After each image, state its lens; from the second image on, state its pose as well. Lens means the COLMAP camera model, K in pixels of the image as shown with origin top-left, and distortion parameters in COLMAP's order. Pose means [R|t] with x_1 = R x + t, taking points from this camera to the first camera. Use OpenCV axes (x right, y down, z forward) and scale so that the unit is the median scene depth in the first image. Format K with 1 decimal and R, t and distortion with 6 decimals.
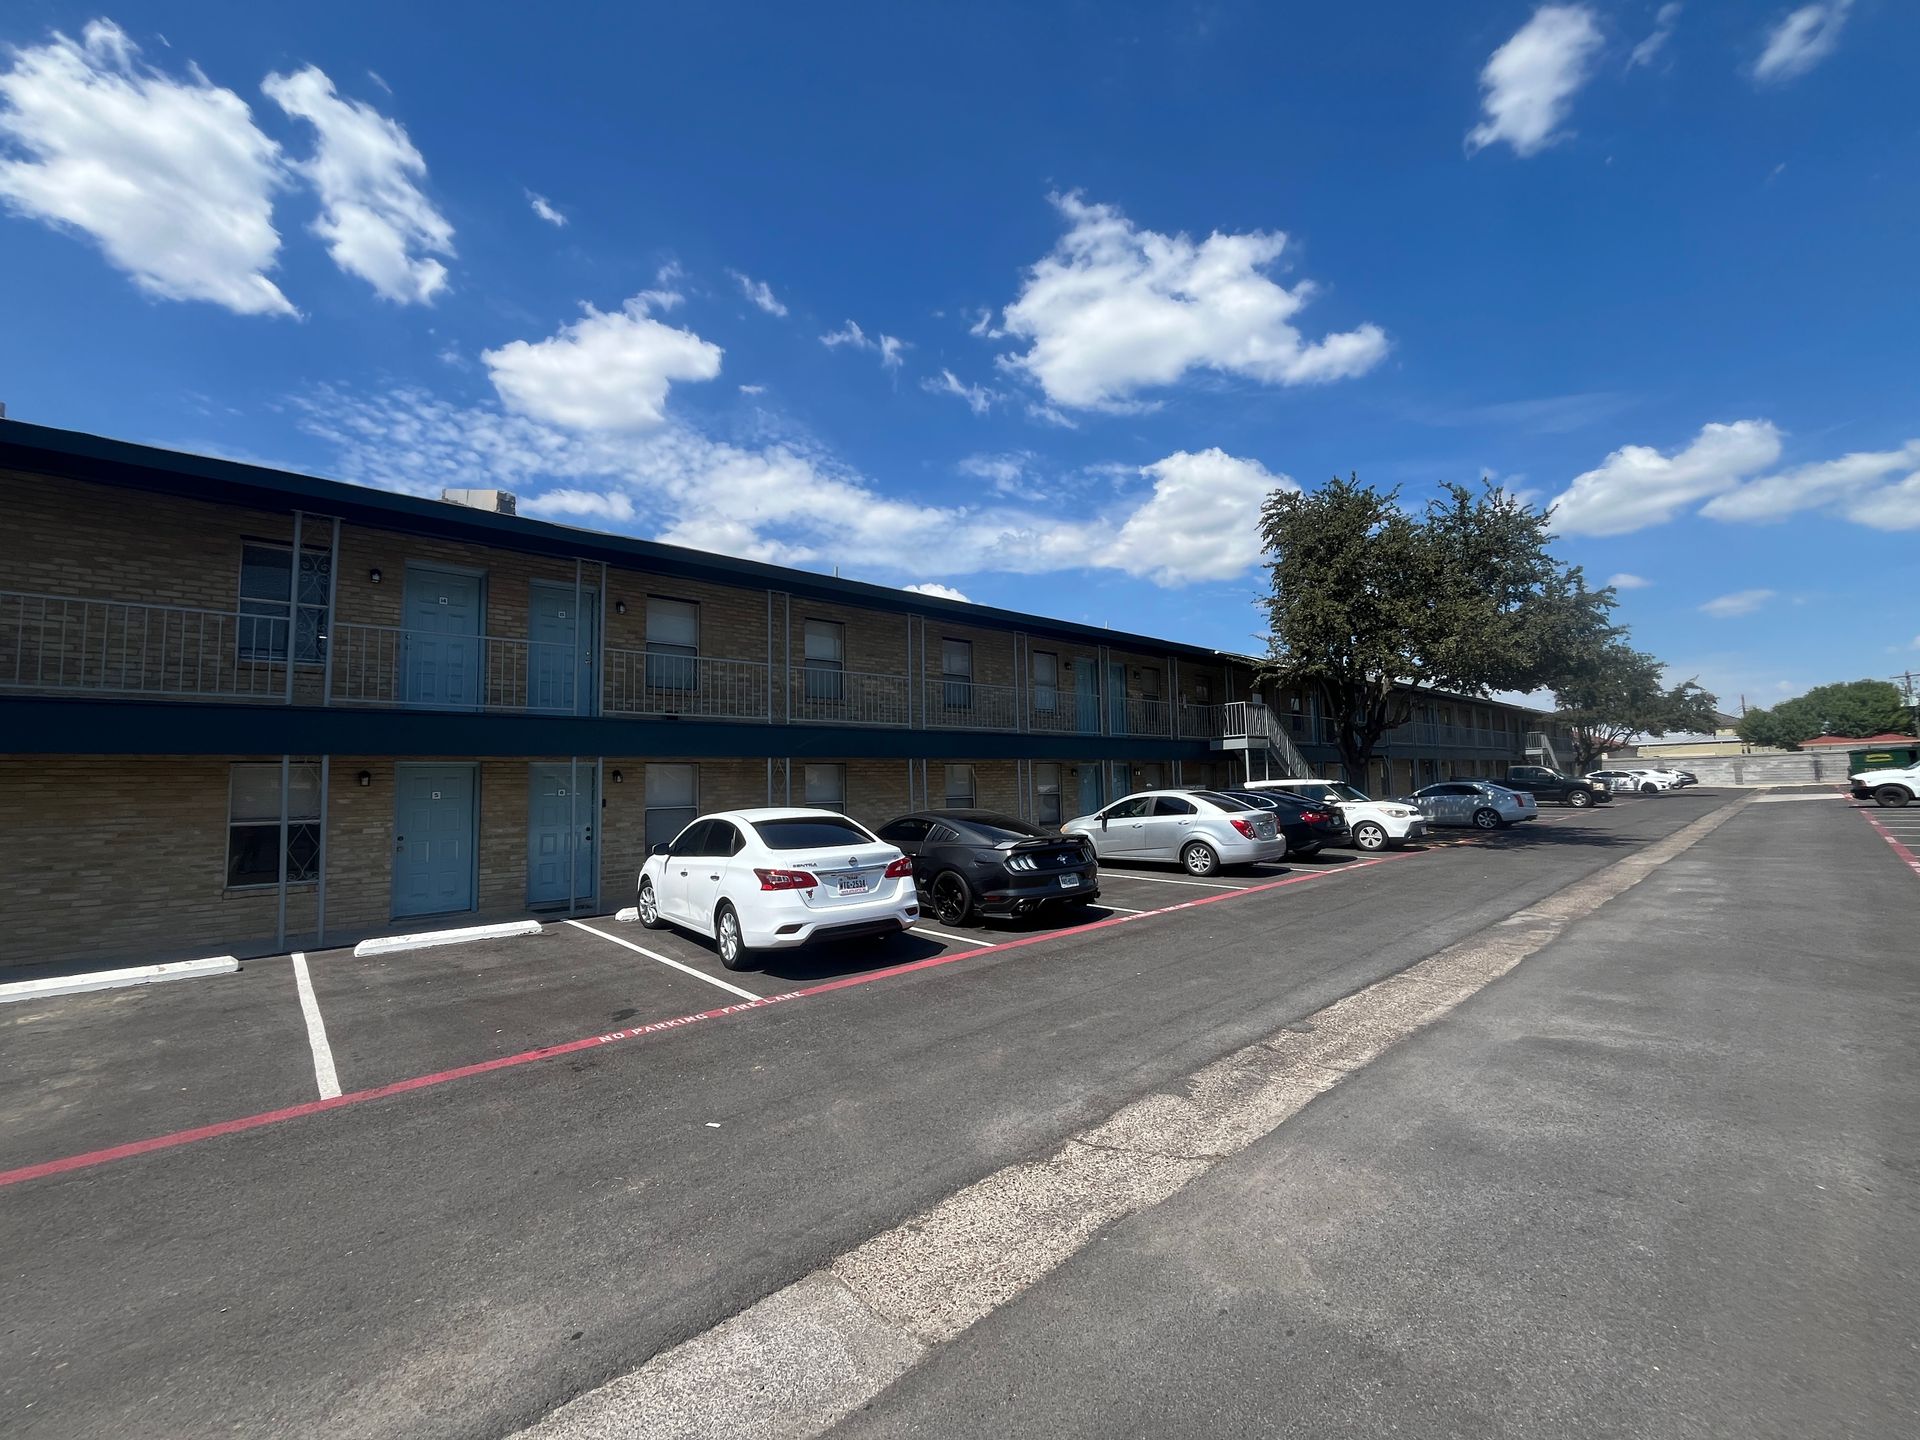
lens RADIAL K [[766.0, 0, 960.0], [0, 766.0, 720.0], [0, 0, 1]] dist [-0.000335, 0.000478]
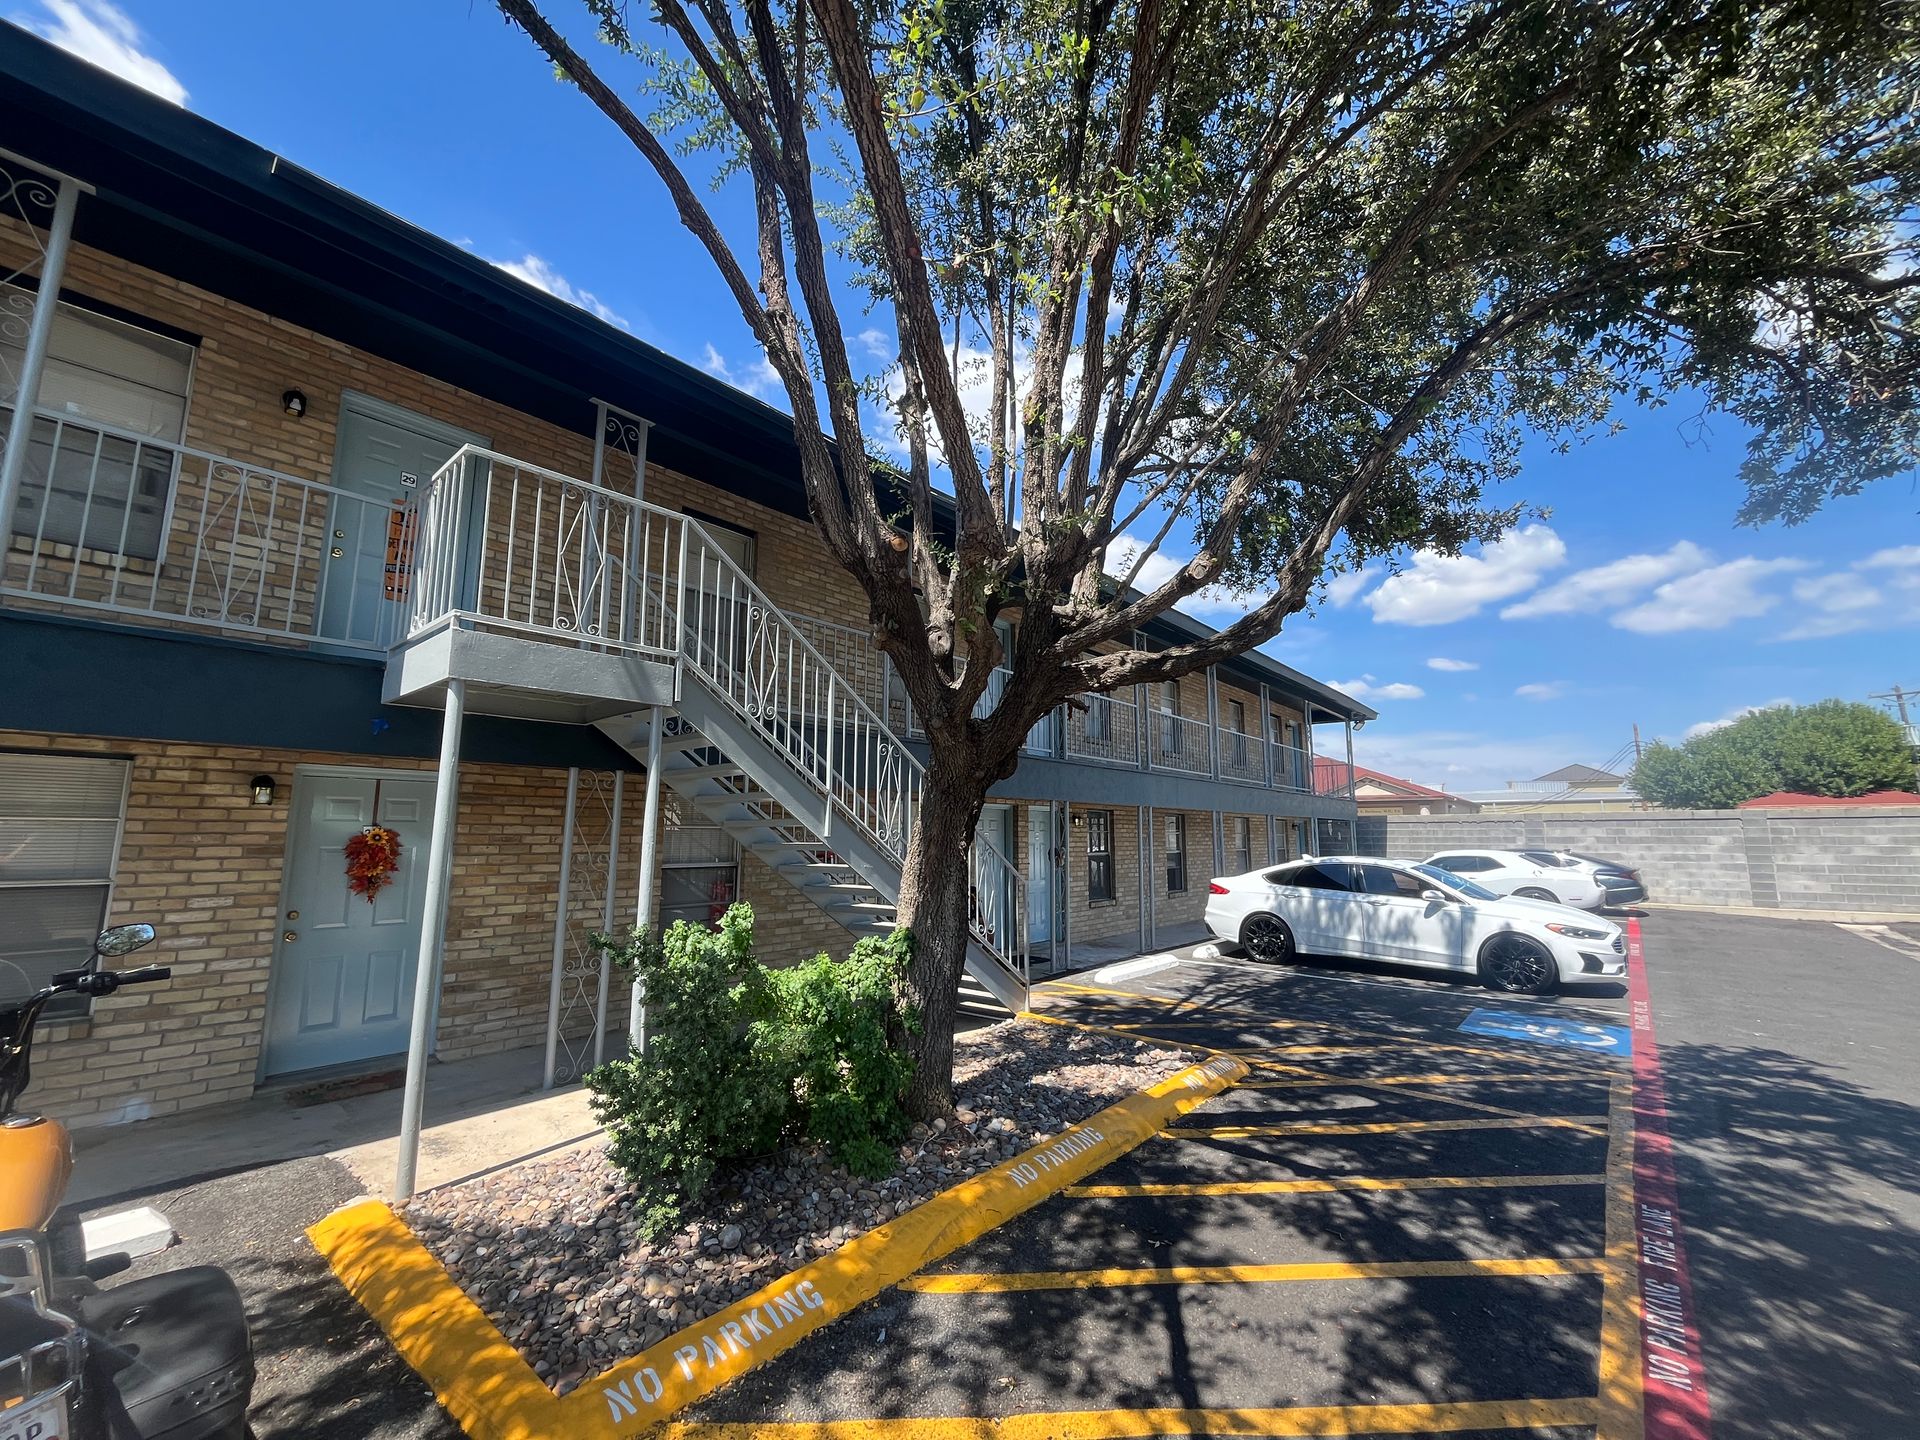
lens RADIAL K [[766.0, 0, 960.0], [0, 766.0, 720.0], [0, 0, 1]] dist [-0.000335, 0.000478]
pose [[0.991527, 0.048932, 0.120330, 1.514719], [-0.041547, 0.997140, -0.063130, 0.096731], [-0.123075, 0.057596, 0.990725, 1.696854]]
